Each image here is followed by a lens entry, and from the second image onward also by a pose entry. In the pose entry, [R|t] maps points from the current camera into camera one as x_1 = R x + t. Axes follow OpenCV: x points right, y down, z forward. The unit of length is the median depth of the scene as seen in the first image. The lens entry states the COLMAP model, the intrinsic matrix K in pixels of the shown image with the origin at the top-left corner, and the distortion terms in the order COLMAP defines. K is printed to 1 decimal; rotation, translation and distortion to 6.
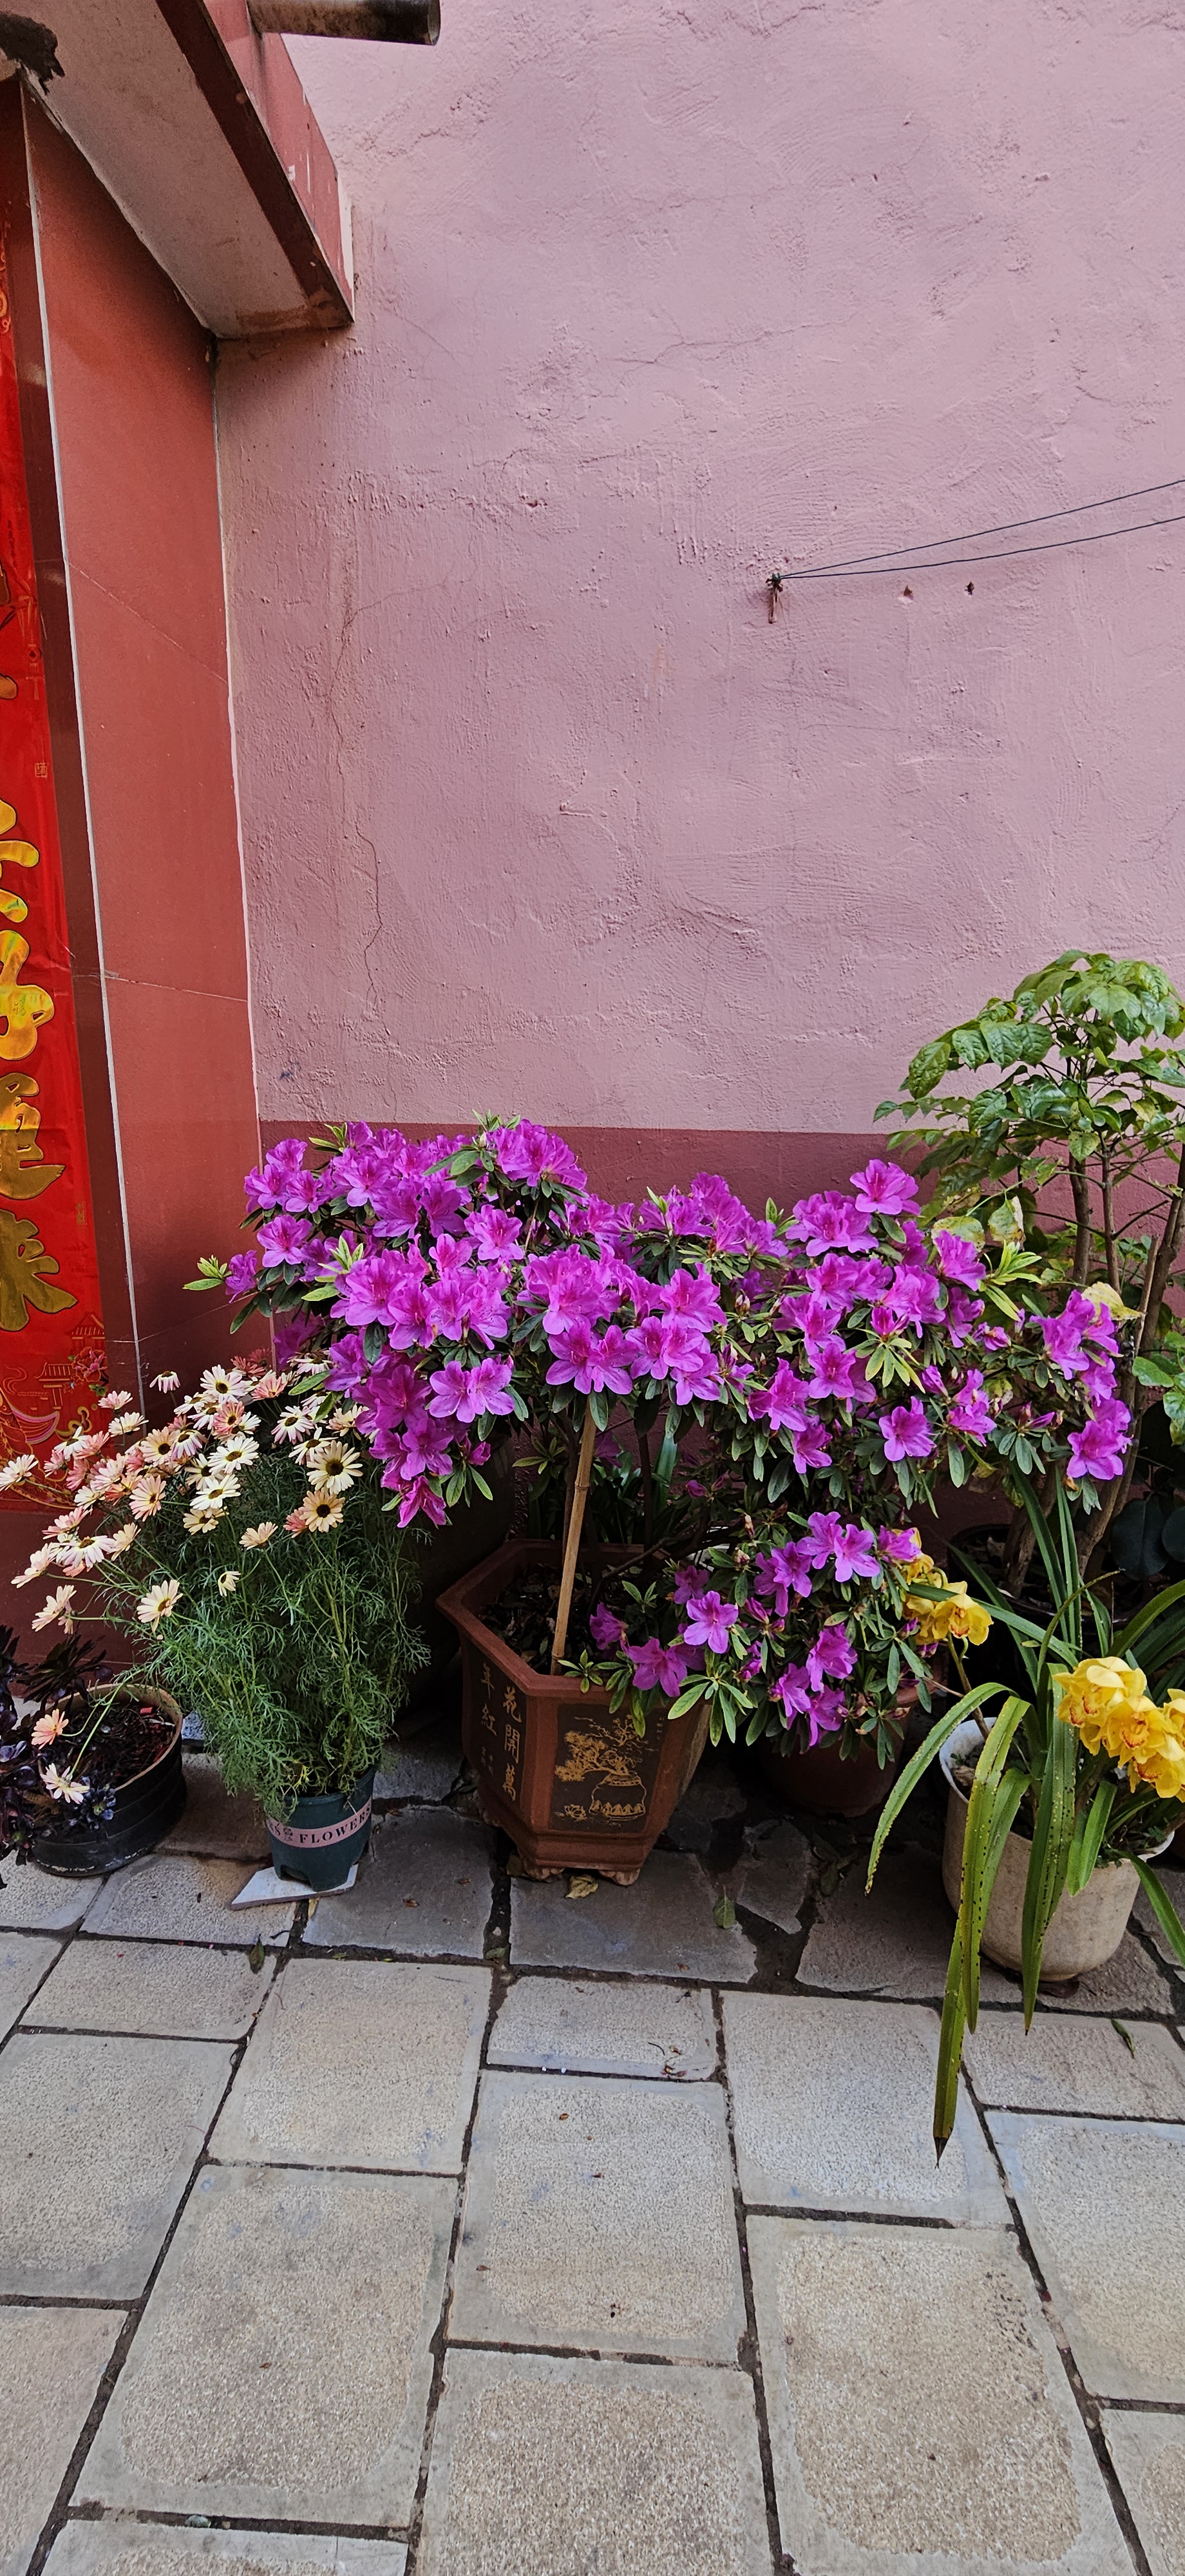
lens RADIAL K [[1047.5, 0, 591.5], [0, 1047.5, 1297.5], [0, 0, 1]] dist [-0.006817, 0.000156]
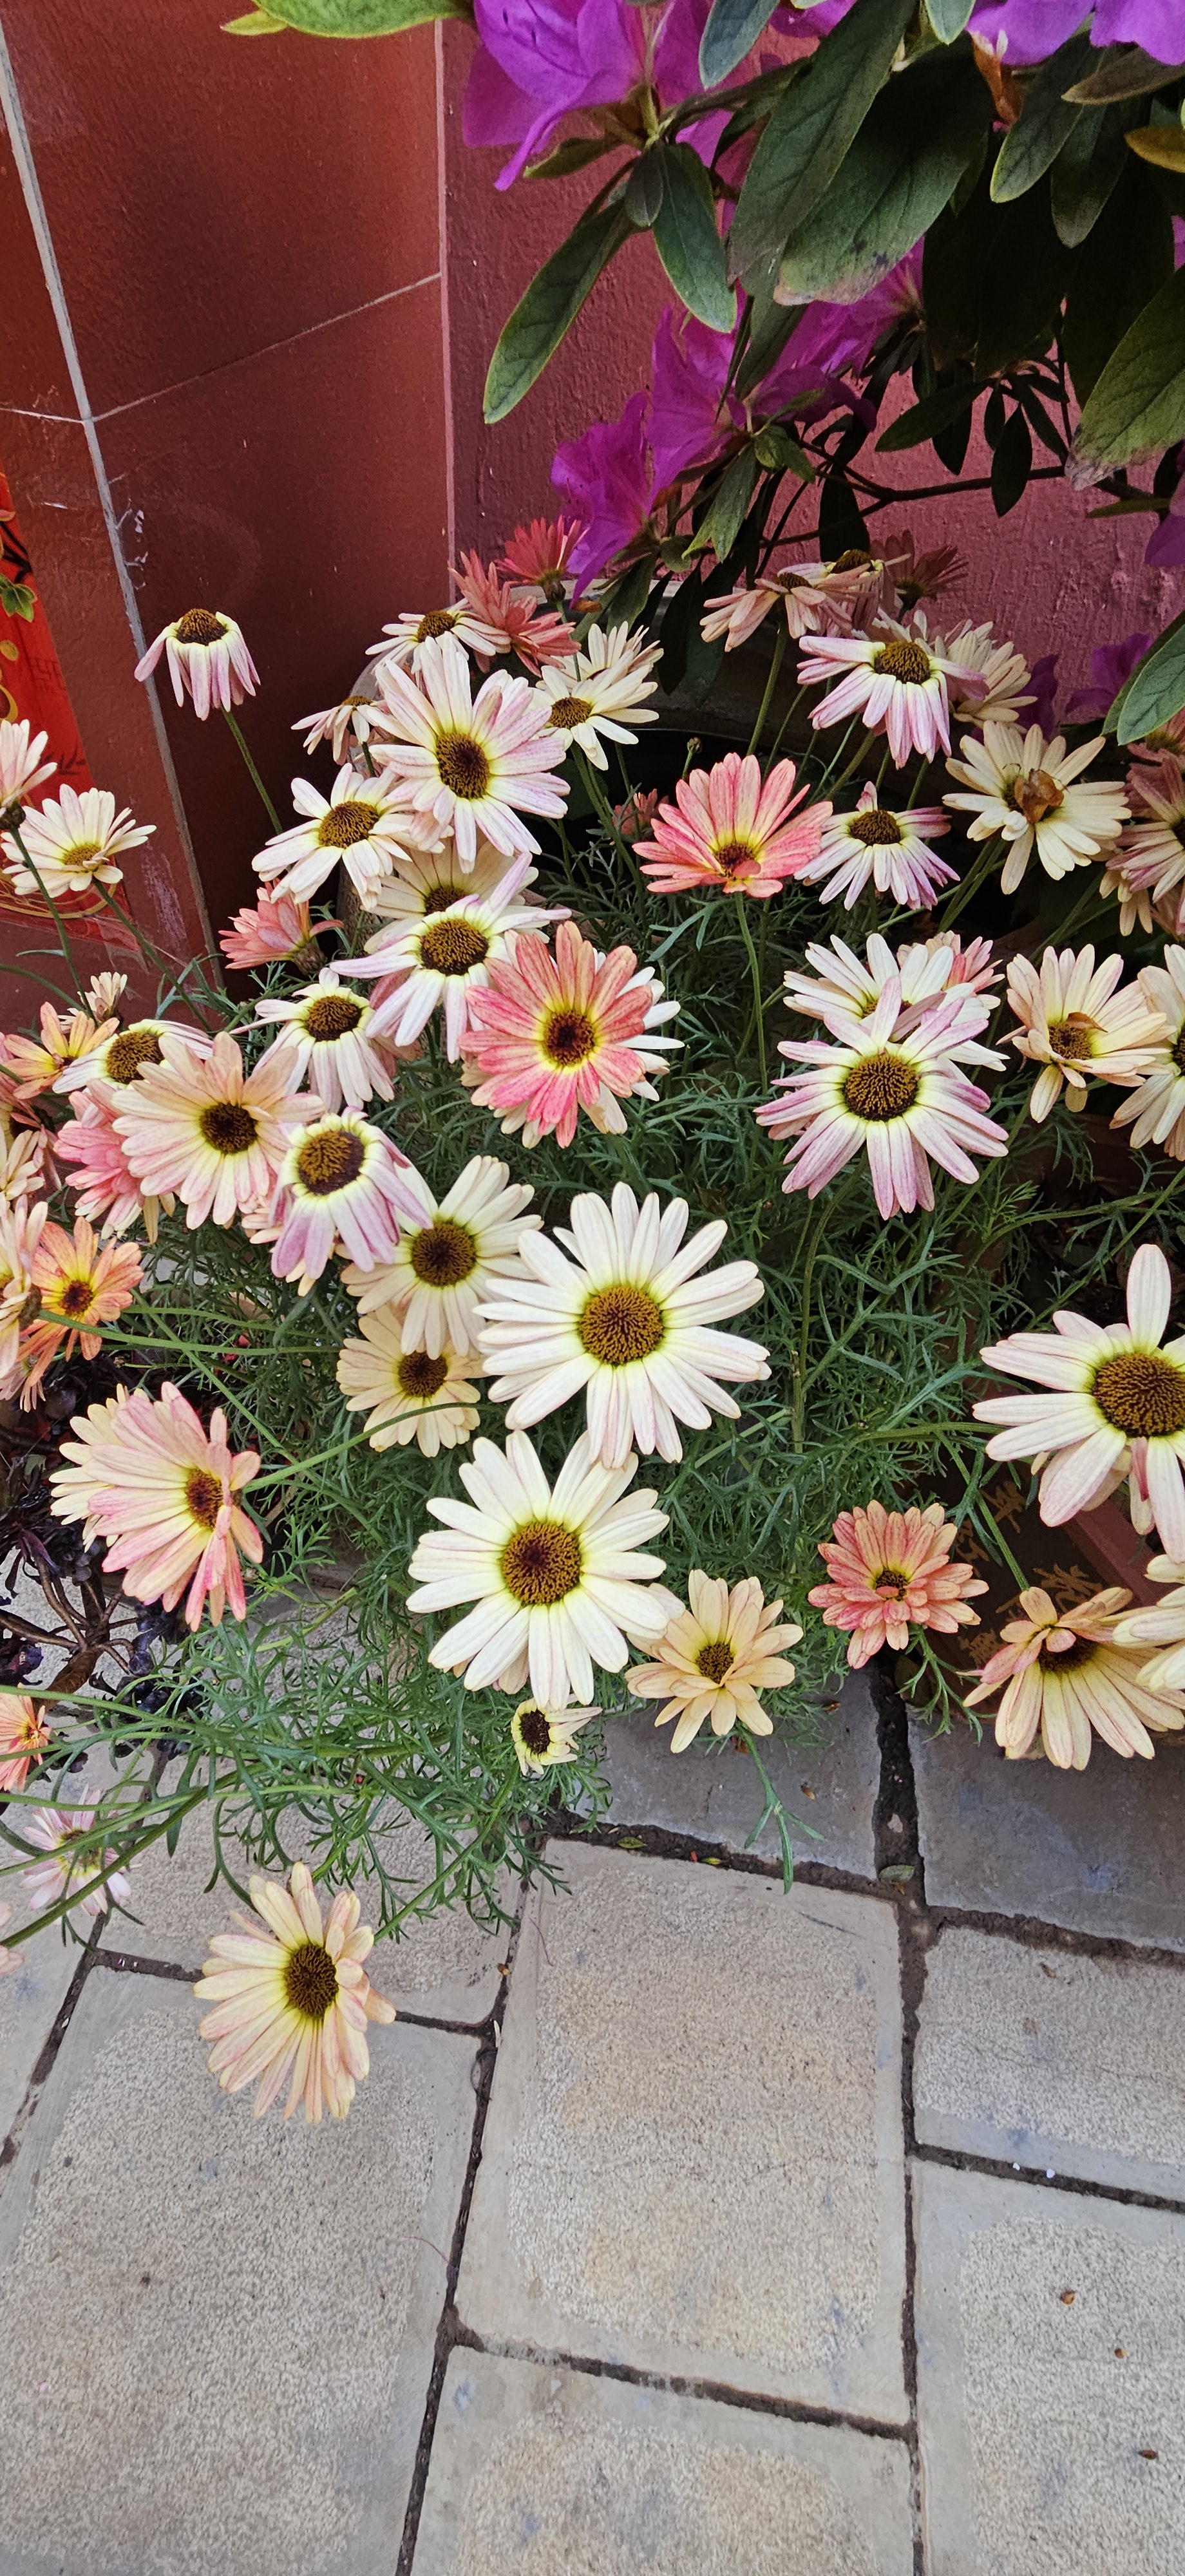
lens RADIAL K [[1047.5, 0, 583.3], [0, 1047.5, 1284.3], [0, 0, 1]] dist [-0.006817, 0.000156]
pose [[0.988618, 0.147278, -0.030728, -0.327497], [-0.094403, 0.766287, 0.635526, 0.035183], [0.117146, -0.625391, 0.771468, 0.827313]]
